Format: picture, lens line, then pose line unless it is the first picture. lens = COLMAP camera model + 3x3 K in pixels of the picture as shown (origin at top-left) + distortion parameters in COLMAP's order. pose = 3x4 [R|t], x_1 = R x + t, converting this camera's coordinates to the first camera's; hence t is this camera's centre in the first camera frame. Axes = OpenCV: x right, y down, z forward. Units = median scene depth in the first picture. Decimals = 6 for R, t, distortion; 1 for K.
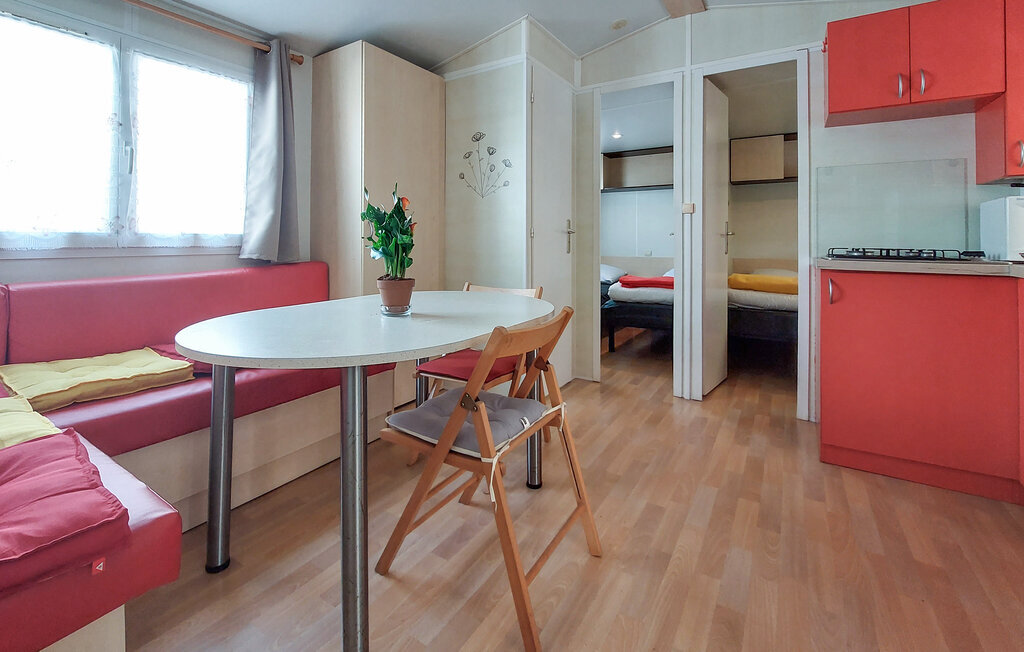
lens RADIAL K [[429.2, 0, 511.0], [0, 429.2, 239.7], [0, 0, 1]] dist [-0.014127, -0.000216]
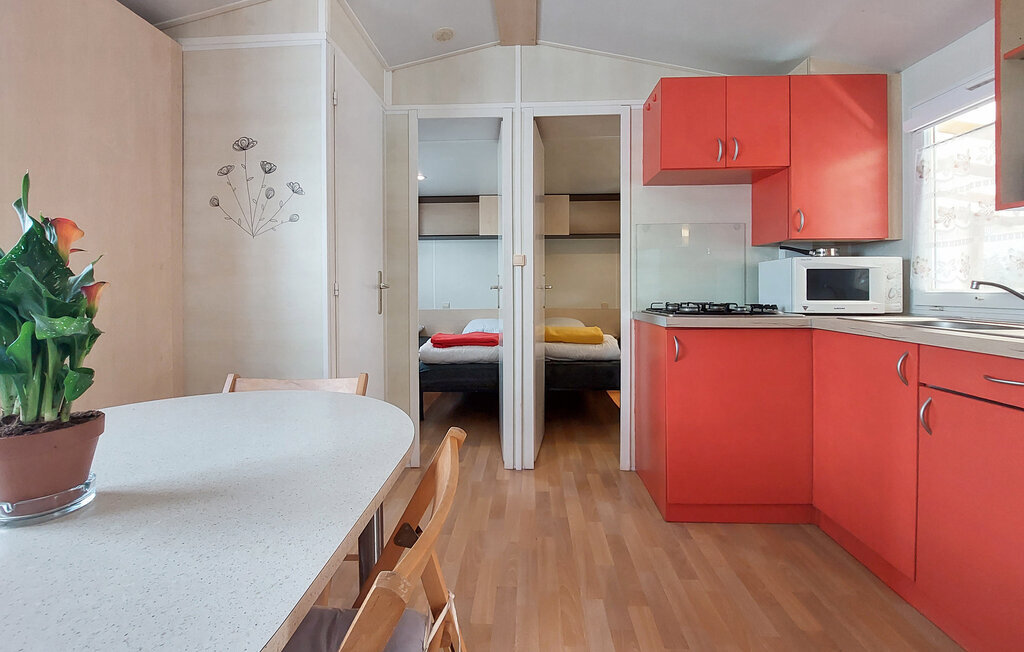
lens RADIAL K [[421.5, 0, 511.9], [0, 421.5, 289.3], [0, 0, 1]] dist [-0.013010, -0.000745]
pose [[0.868461, -0.009971, 0.495657, -0.044072], [0.008752, 0.999950, 0.004782, -0.018035], [-0.495680, 0.000185, 0.868505, 0.257422]]
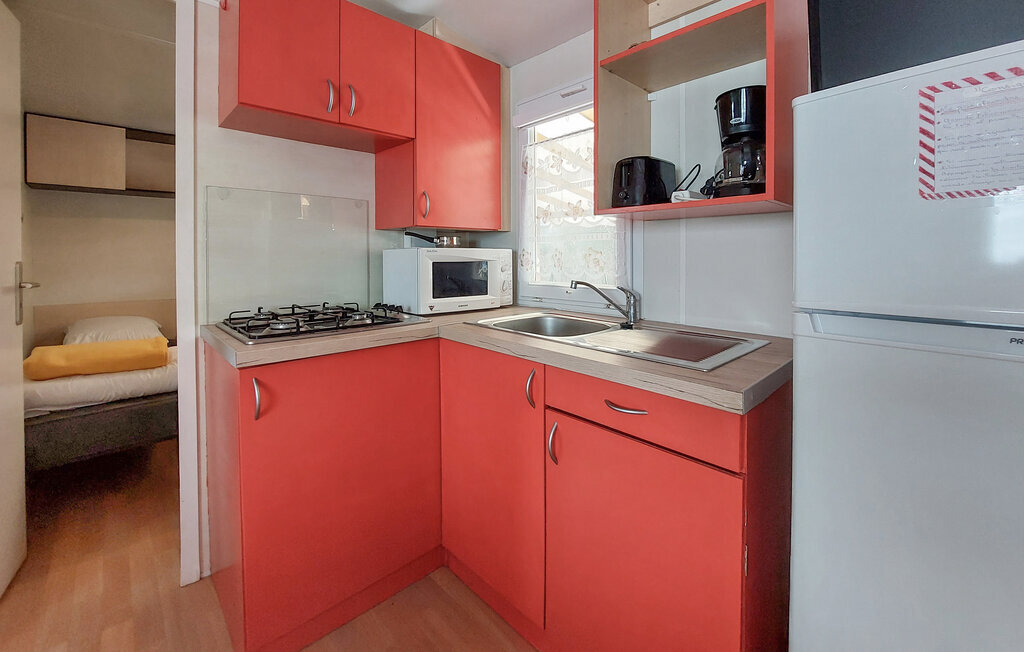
lens RADIAL K [[424.4, 0, 514.0], [0, 424.4, 255.2], [0, 0, 1]] dist [-0.011007, -0.000288]
pose [[0.232267, -0.008068, 0.972619, 0.193329], [0.007372, 0.999951, 0.006534, -0.061797], [-0.972624, 0.005653, 0.232315, 0.379932]]
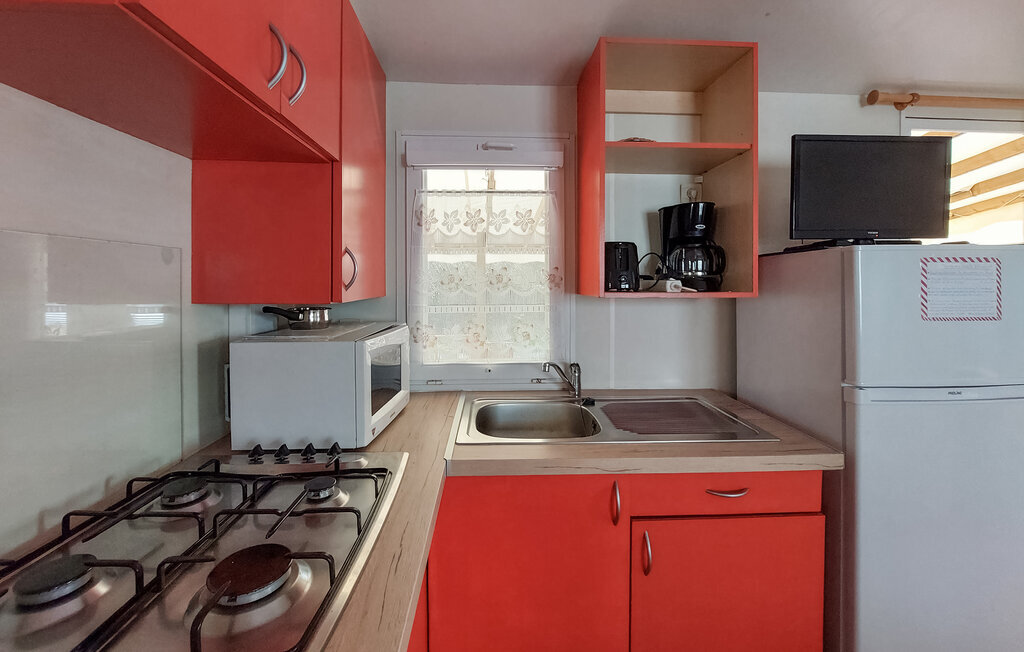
lens RADIAL K [[418.6, 0, 511.2], [0, 418.6, 278.8], [0, 0, 1]] dist [-0.017154, 0.000314]
pose [[-0.586825, -0.005348, 0.809696, 0.385843], [-0.003755, 0.999985, 0.003883, -0.132269], [-0.809705, -0.000762, -0.586837, 0.792472]]
